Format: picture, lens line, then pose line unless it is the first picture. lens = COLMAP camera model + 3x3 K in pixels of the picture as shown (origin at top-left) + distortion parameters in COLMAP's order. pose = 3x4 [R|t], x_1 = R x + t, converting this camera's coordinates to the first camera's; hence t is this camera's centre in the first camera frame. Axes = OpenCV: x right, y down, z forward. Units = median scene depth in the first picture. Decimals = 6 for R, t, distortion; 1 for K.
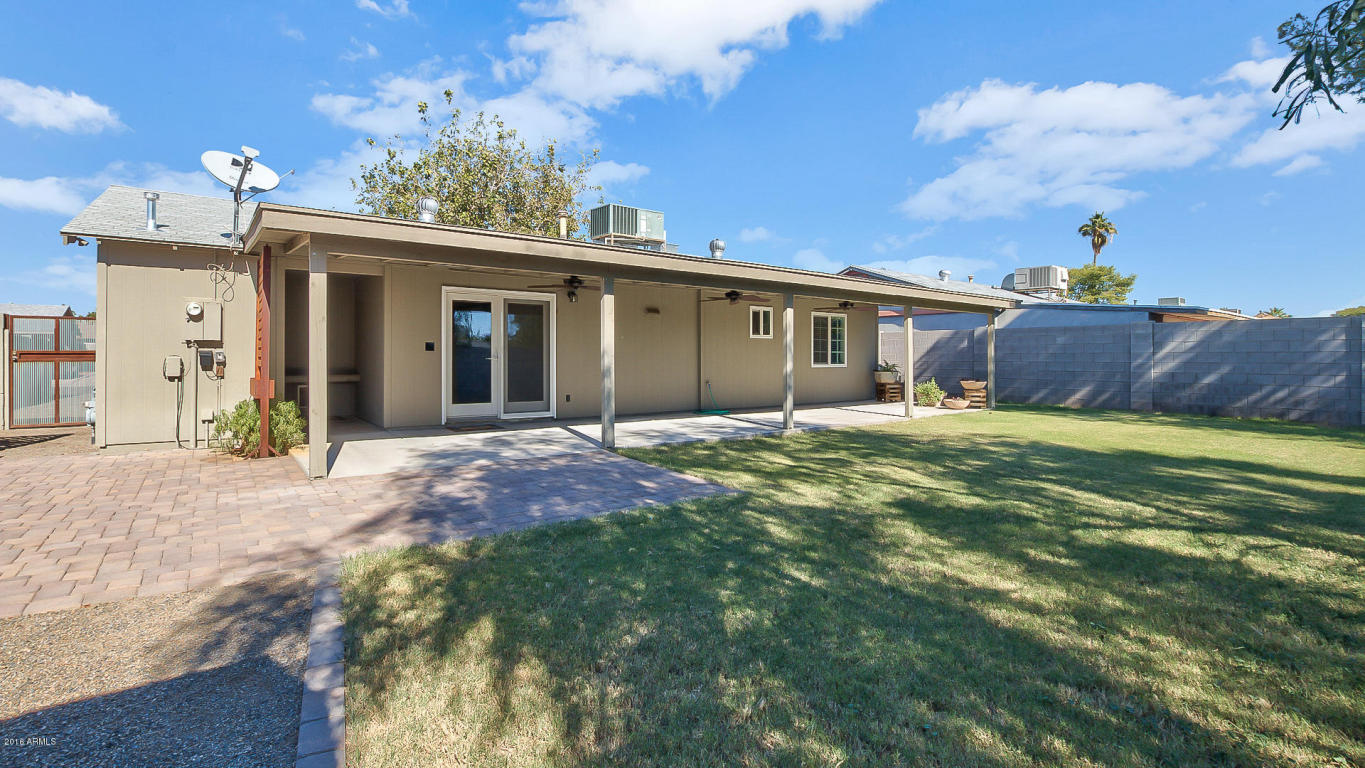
lens RADIAL K [[644.9, 0, 681.8], [0, 644.9, 354.6], [0, 0, 1]] dist [-0.024348, 0.000332]
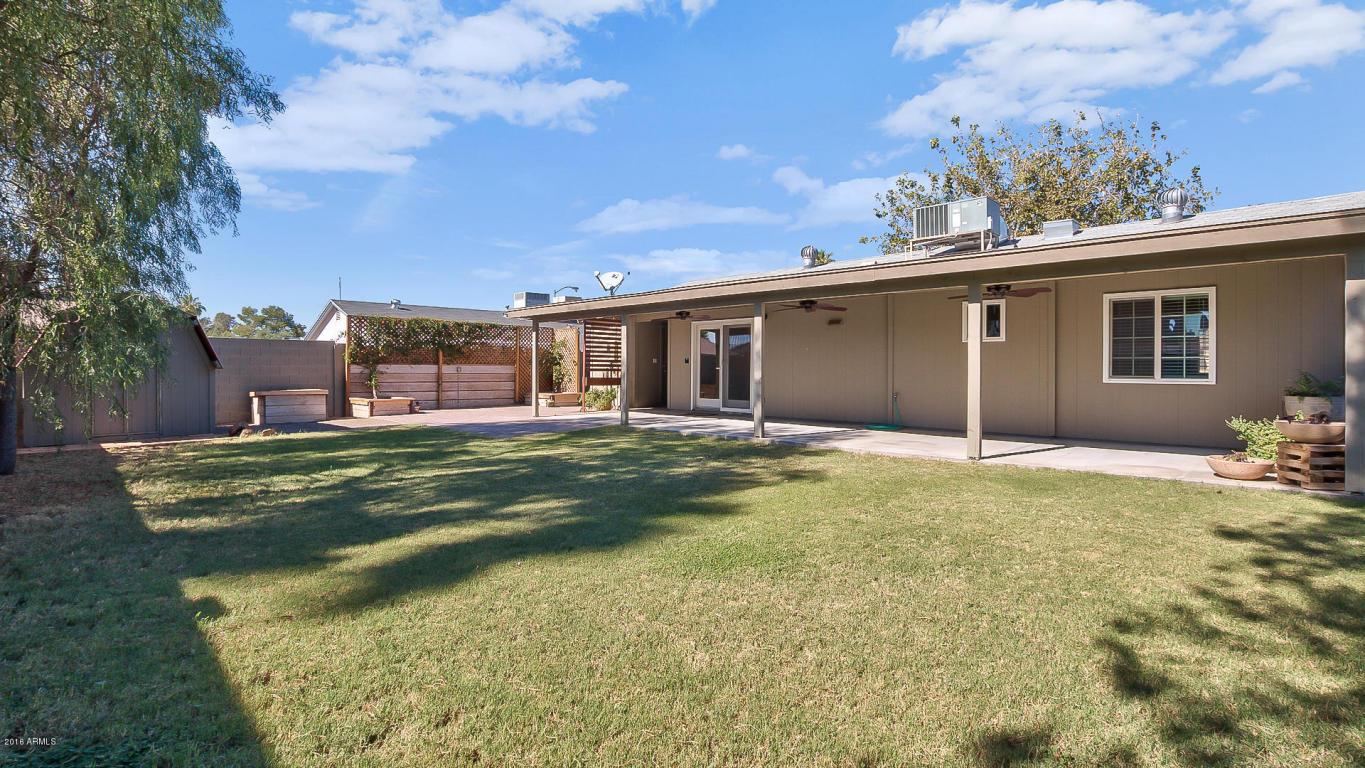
lens RADIAL K [[630.8, 0, 682.5], [0, 630.8, 384.0], [0, 0, 1]] dist [-0.024904, -0.000394]
pose [[0.128504, 0.021391, -0.991478, 0.822717], [0.000961, 0.999764, 0.021694, 0.008247], [0.991709, -0.003741, 0.128453, 0.559071]]
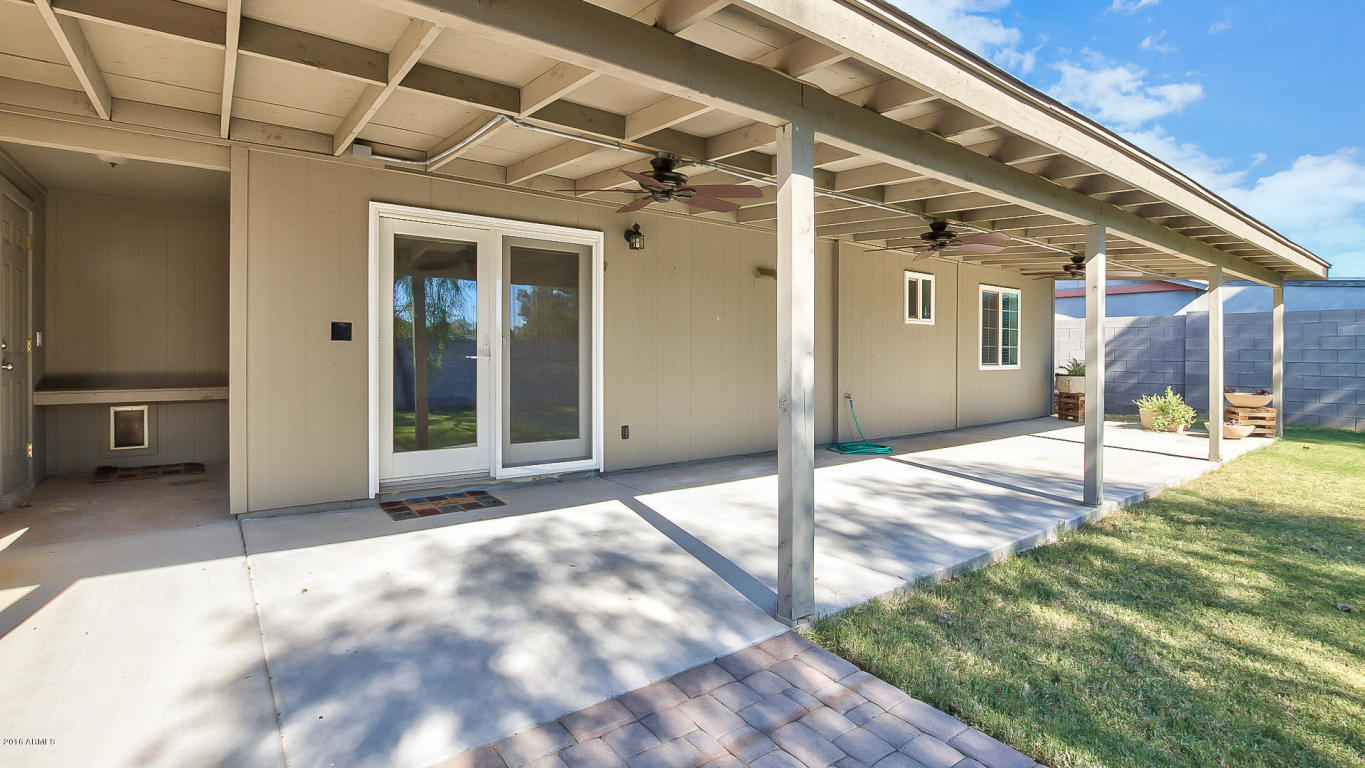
lens RADIAL K [[644.9, 0, 681.8], [0, 644.9, 354.6], [0, 0, 1]] dist [-0.024348, 0.000332]
pose [[0.999983, 0.002760, -0.005190, -0.103605], [-0.002722, 0.999969, 0.007334, 0.000046], [0.005210, -0.007320, 0.999960, 0.385167]]
